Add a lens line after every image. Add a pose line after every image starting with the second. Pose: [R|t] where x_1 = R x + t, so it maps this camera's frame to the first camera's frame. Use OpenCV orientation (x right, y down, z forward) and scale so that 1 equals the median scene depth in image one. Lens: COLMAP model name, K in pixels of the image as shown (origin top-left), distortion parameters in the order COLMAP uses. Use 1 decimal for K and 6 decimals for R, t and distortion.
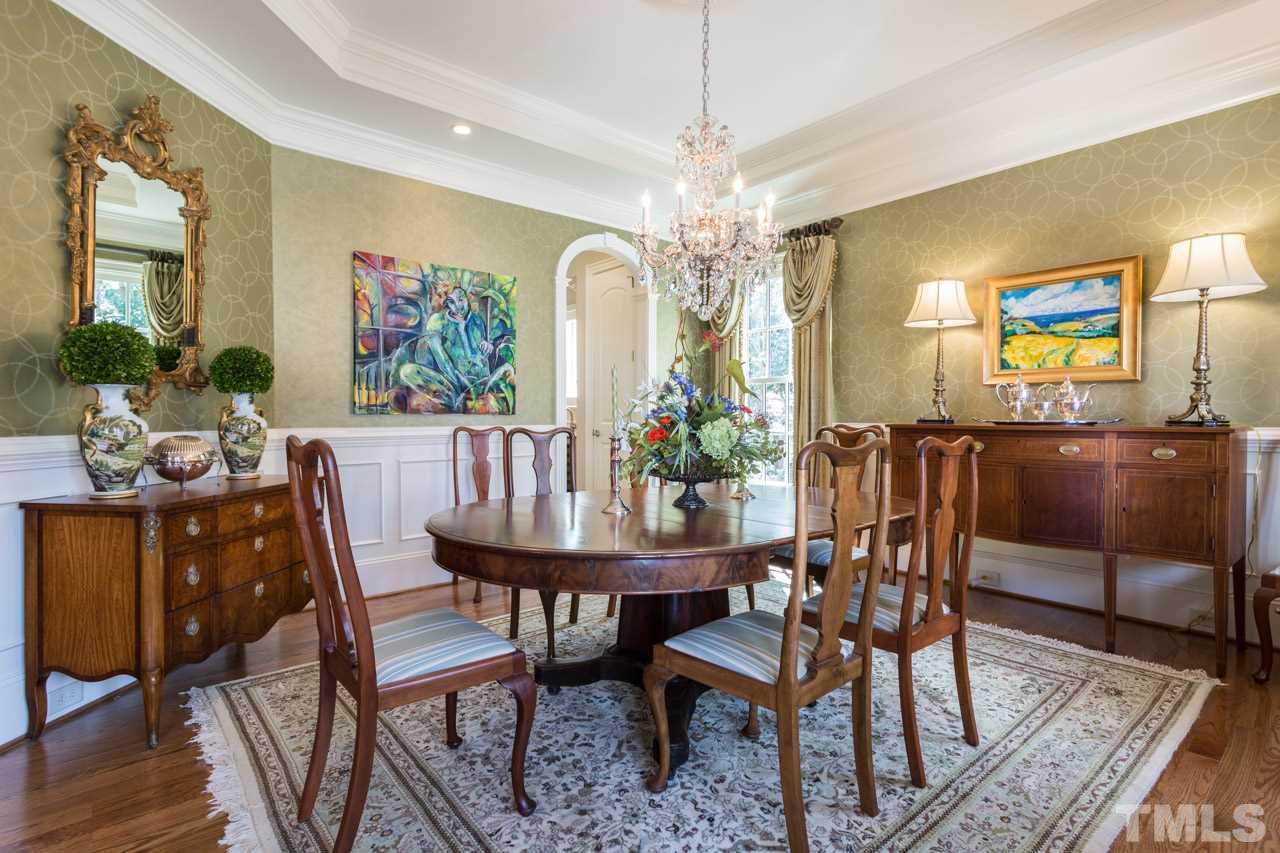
lens RADIAL K [[602.6, 0, 640.0], [0, 602.6, 426.5], [0, 0, 1]] dist [-0.000496, -0.000282]
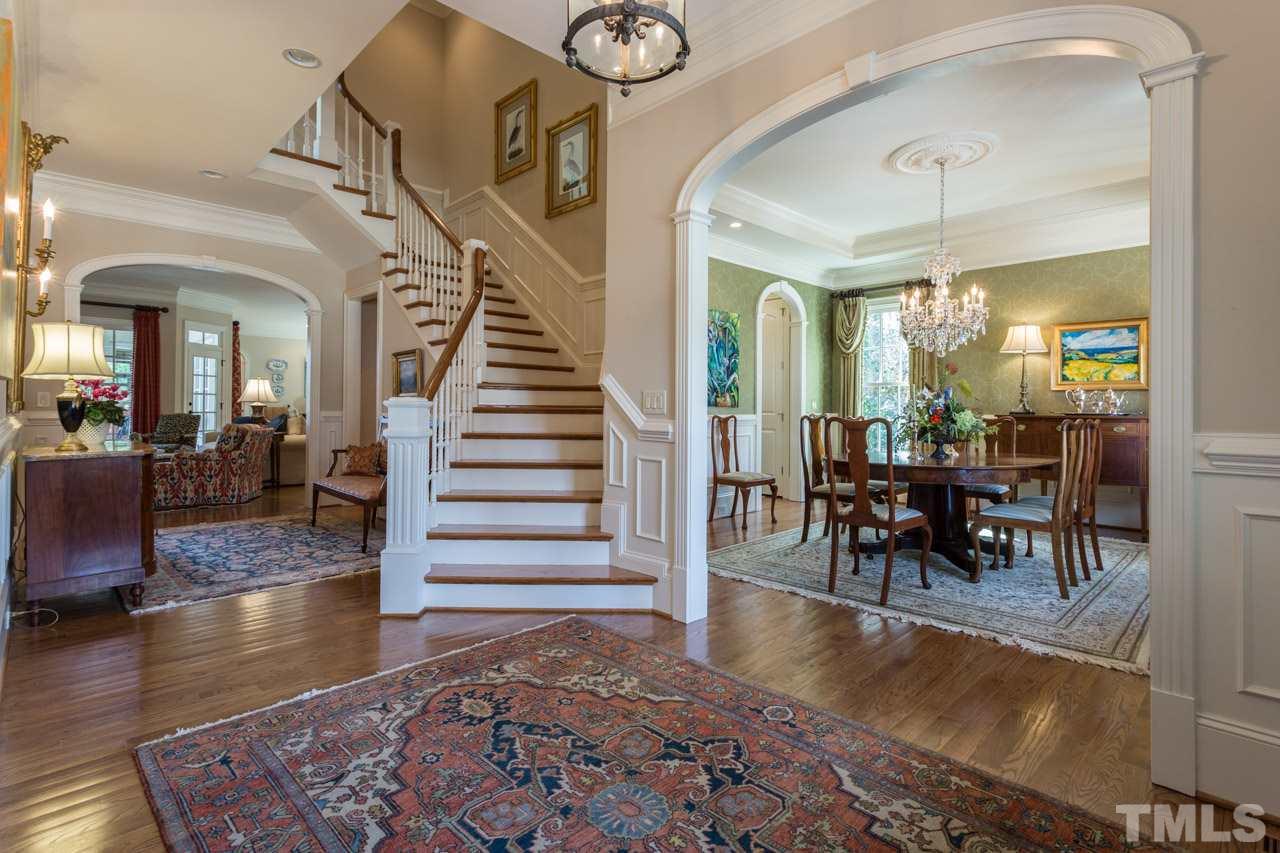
lens RADIAL K [[607.4, 0, 636.3], [0, 607.4, 405.7], [0, 0, 1]] dist [0.000683, 0.000255]
pose [[0.997210, 0.005793, 0.074421, -0.655965], [-0.004158, 0.999747, -0.022103, 0.011532], [-0.074530, 0.021732, 0.996982, -0.529478]]
